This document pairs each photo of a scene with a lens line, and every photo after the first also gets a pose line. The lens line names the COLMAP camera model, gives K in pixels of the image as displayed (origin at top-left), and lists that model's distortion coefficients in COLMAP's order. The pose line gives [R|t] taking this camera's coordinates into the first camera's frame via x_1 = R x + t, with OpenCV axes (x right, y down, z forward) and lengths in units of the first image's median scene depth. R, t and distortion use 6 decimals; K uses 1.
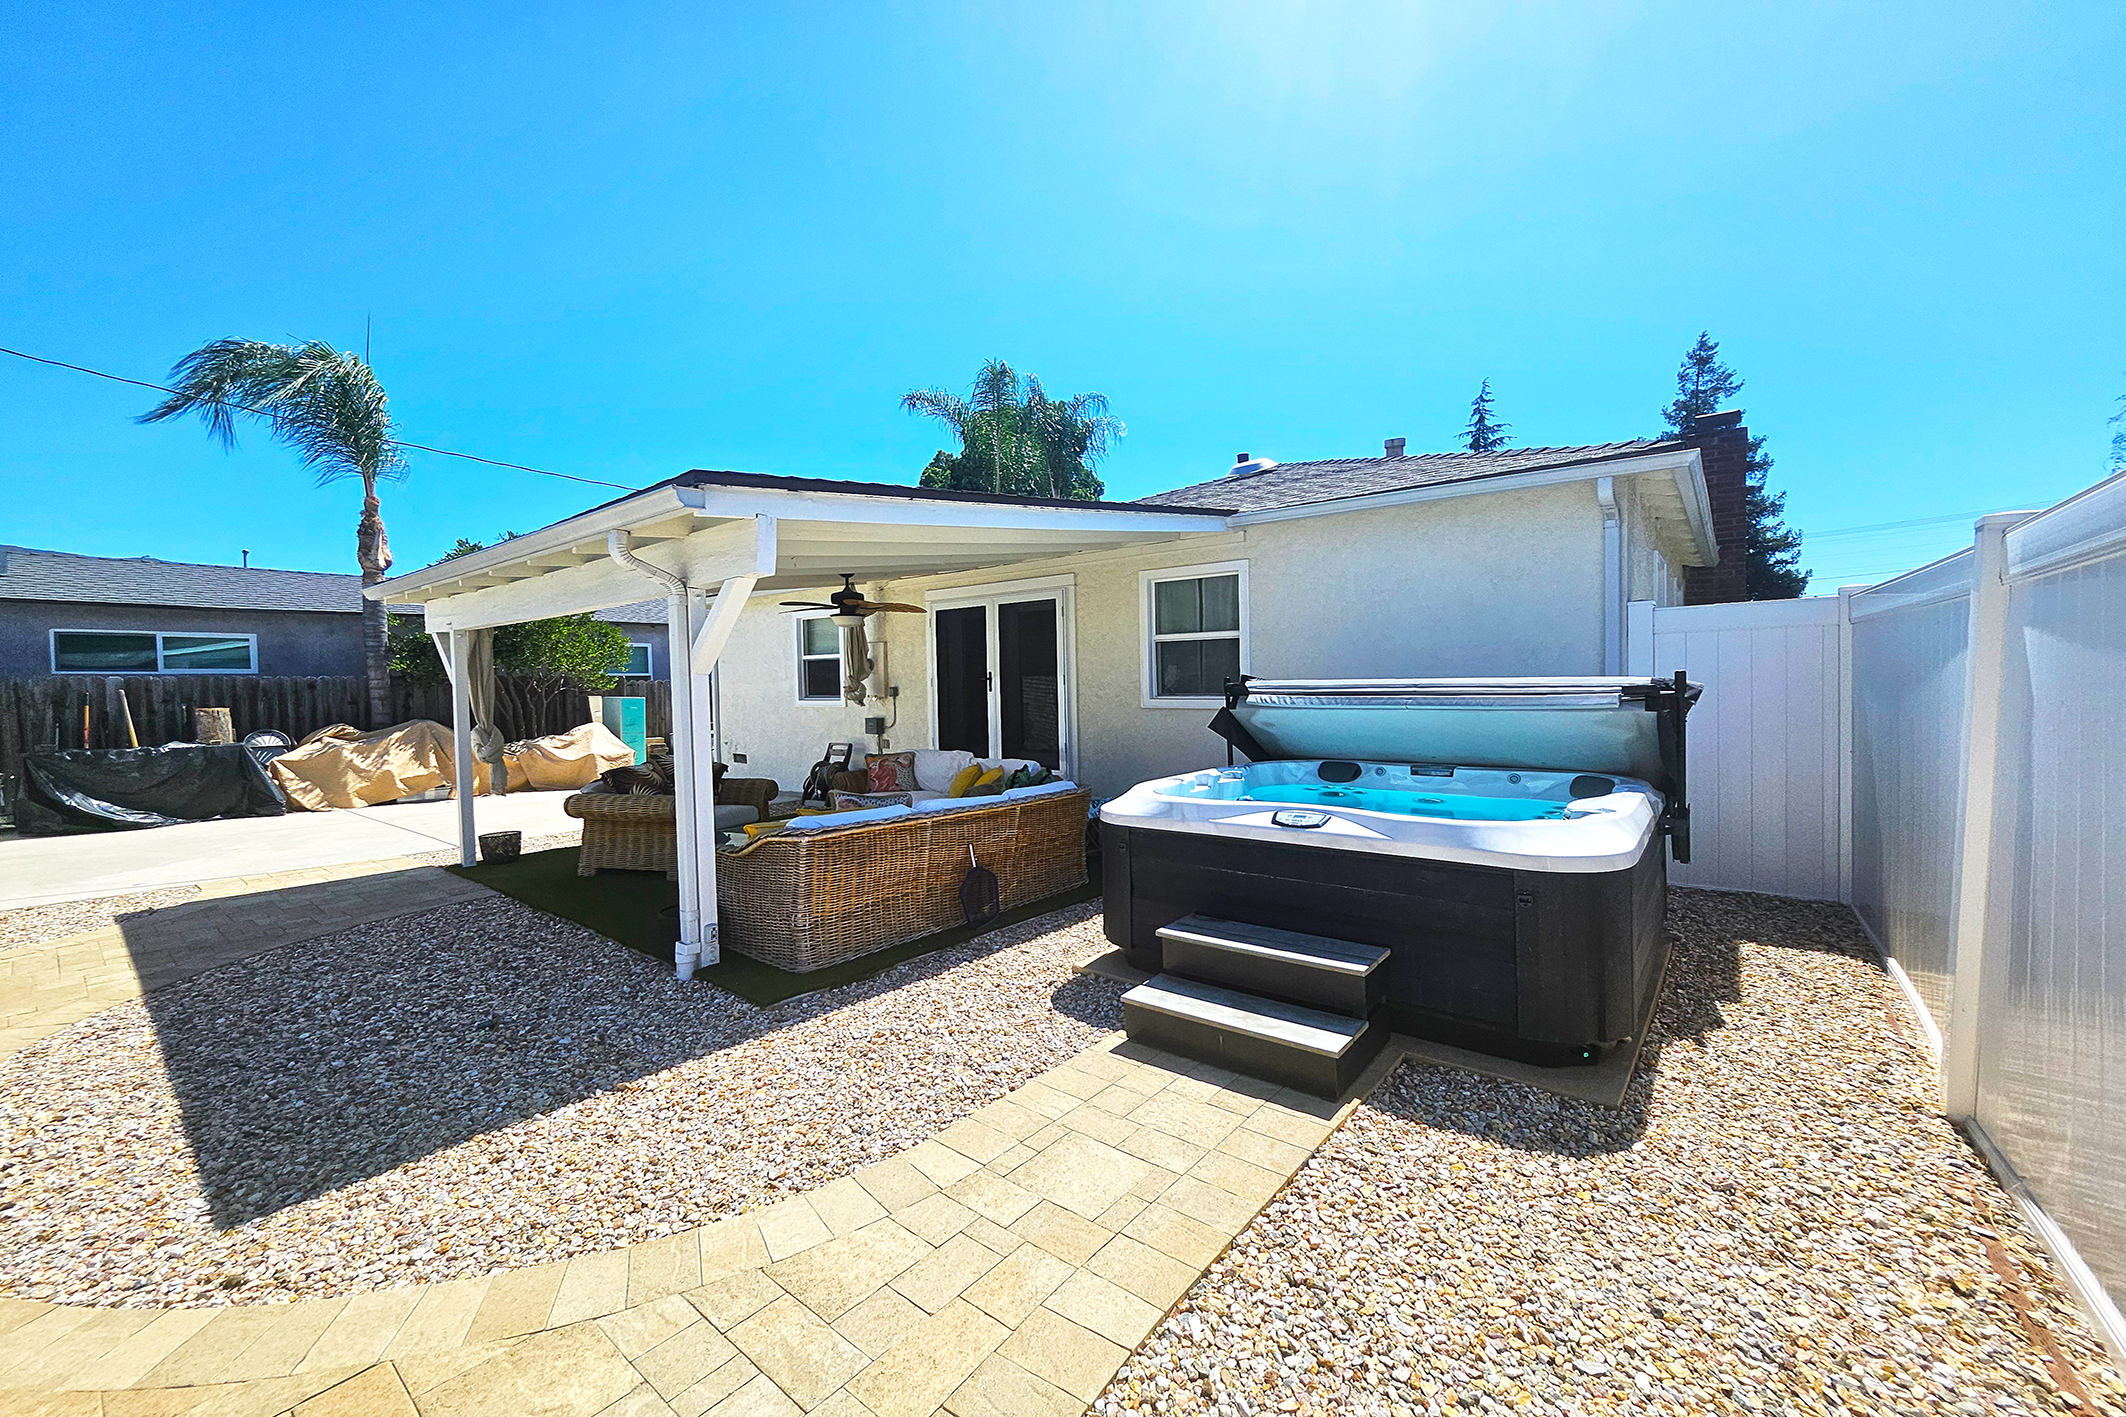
lens RADIAL K [[836.8, 0, 1063.0], [0, 836.8, 708.5], [0, 0, 1]] dist [0.001180, -0.003604]
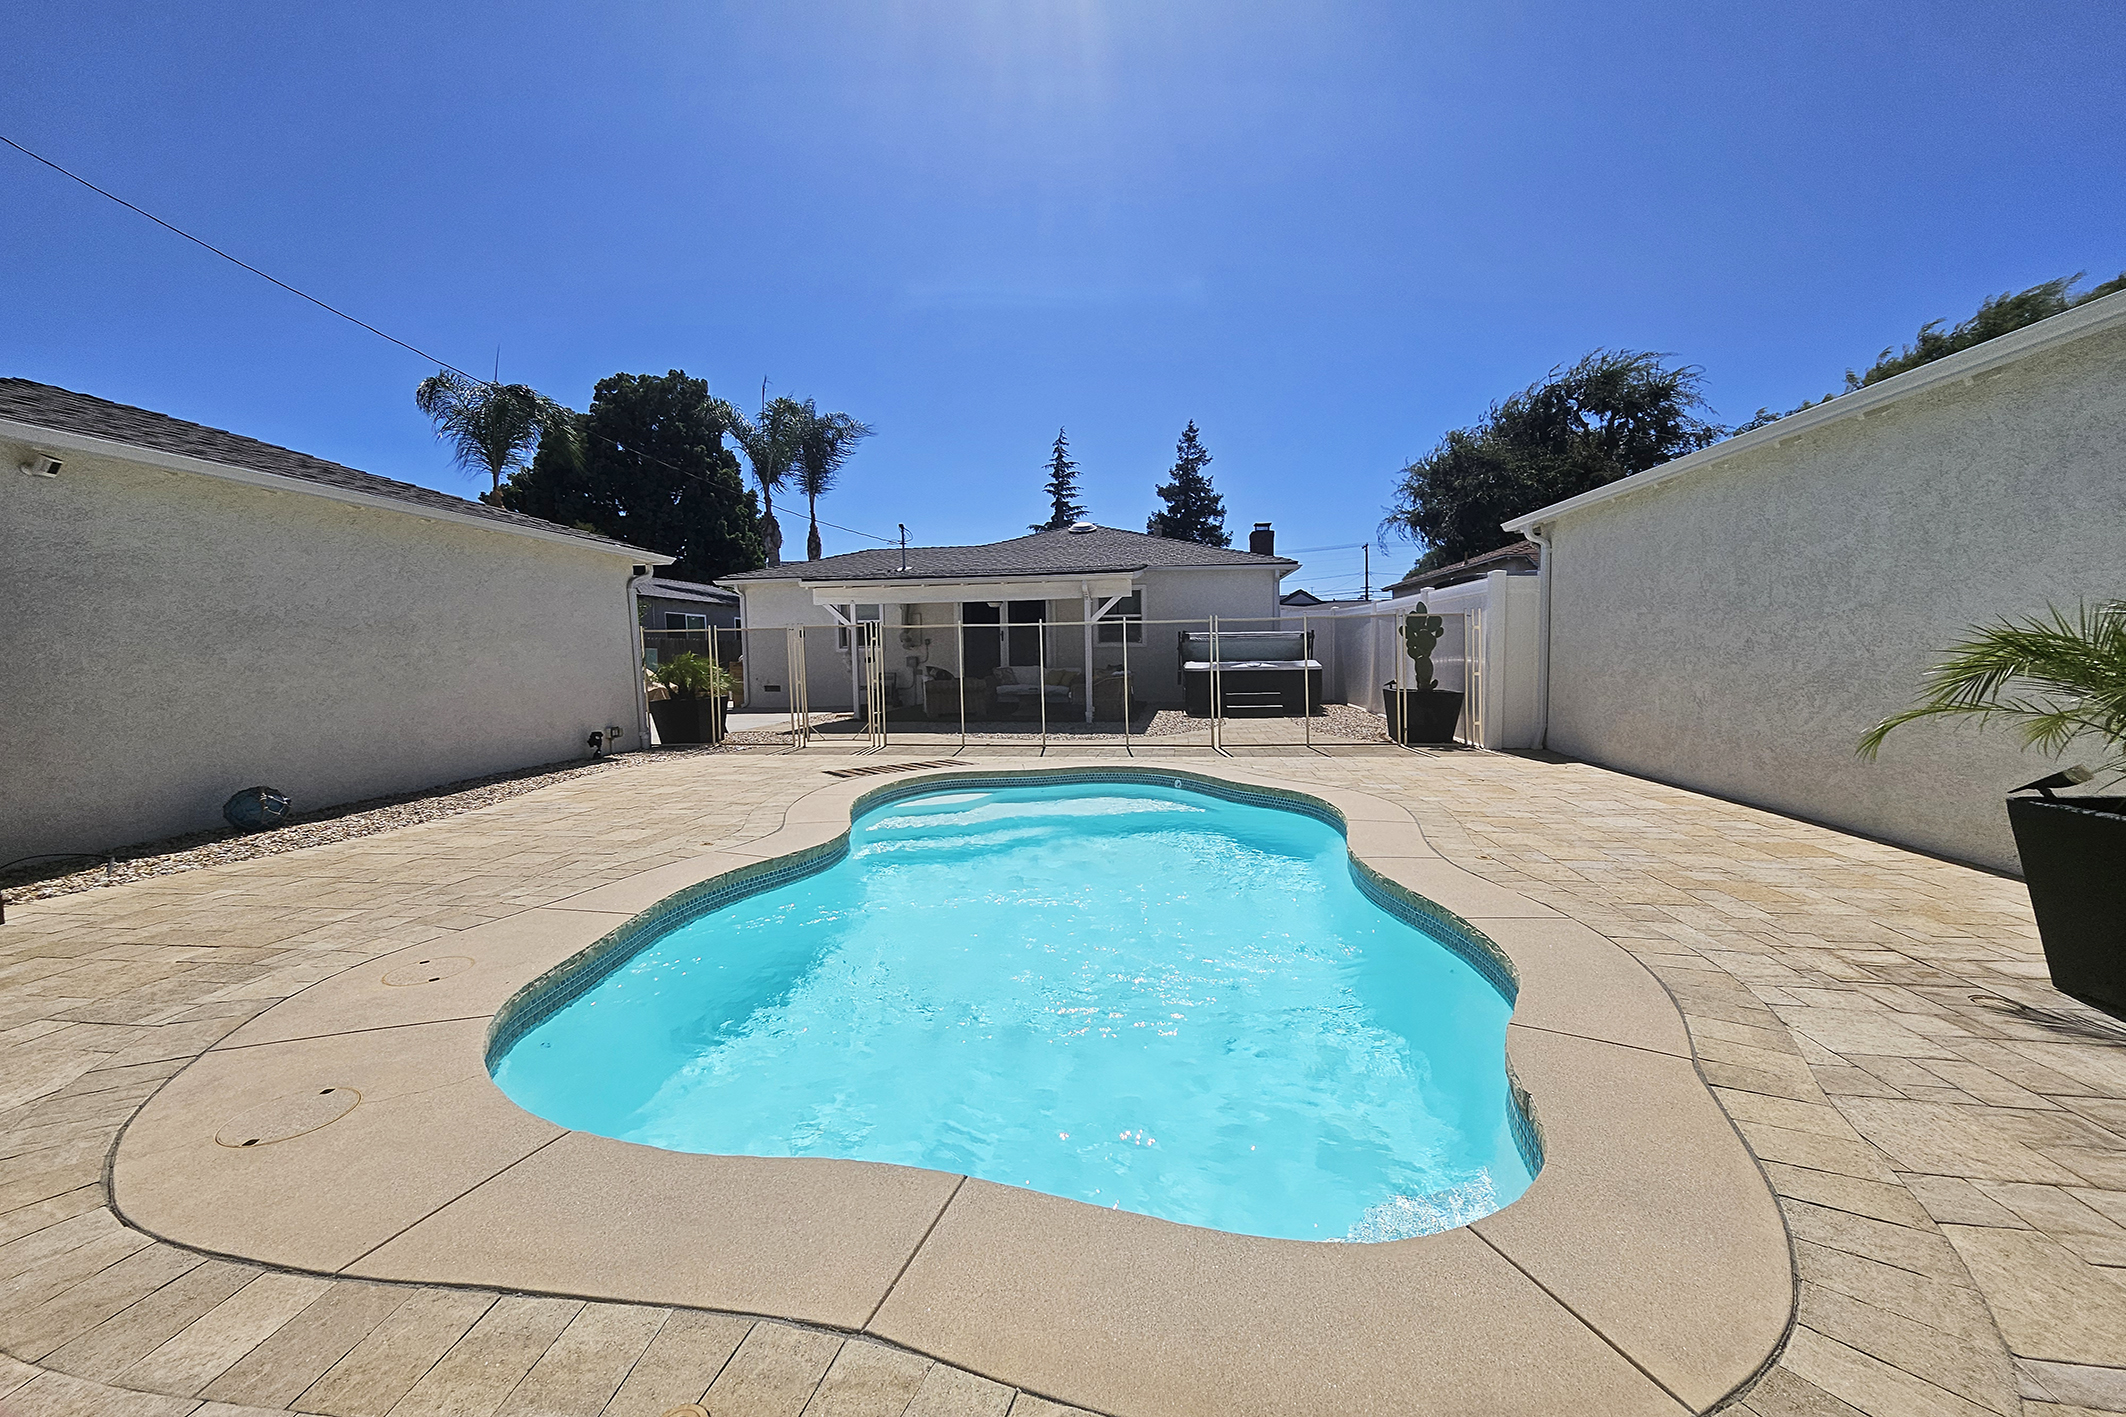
lens RADIAL K [[836.8, 0, 1063.0], [0, 836.8, 708.5], [0, 0, 1]] dist [0.001180, -0.003604]
pose [[0.850744, -0.032218, 0.524592, -0.993959], [0.017233, 0.999293, 0.033424, 0.074137], [-0.525298, -0.019395, 0.850697, -0.735862]]
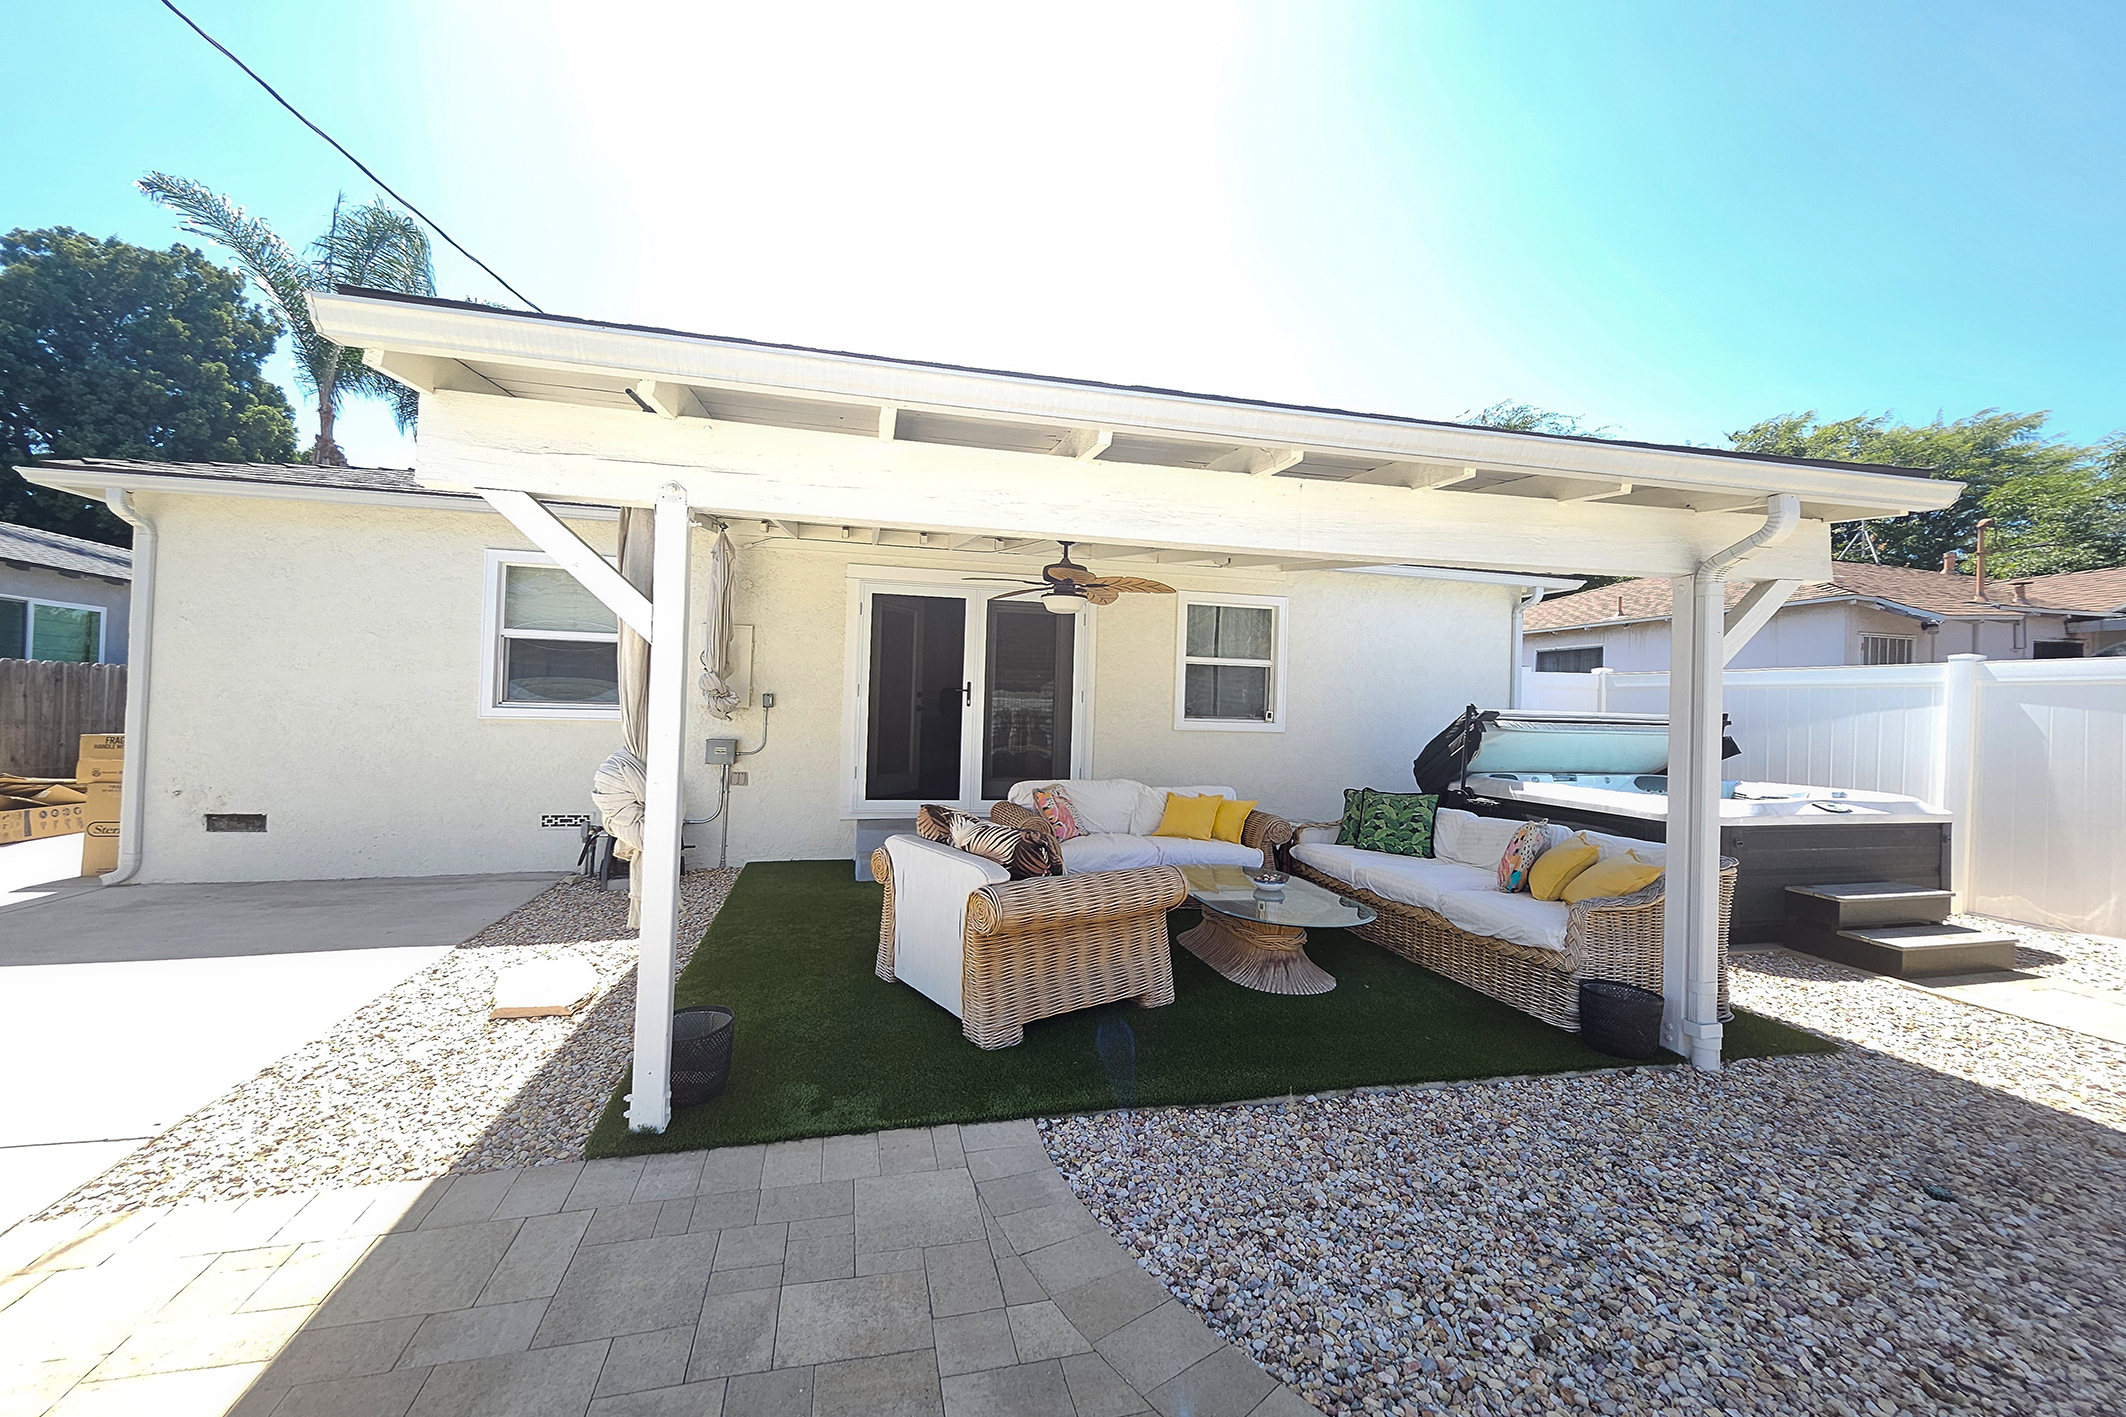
lens RADIAL K [[836.8, 0, 1063.0], [0, 836.8, 708.5], [0, 0, 1]] dist [0.001180, -0.003604]
pose [[0.599177, 0.033741, 0.799905, -0.665796], [-0.010118, 0.999351, -0.034575, 0.008113], [-0.800552, 0.012623, 0.599130, 0.456001]]
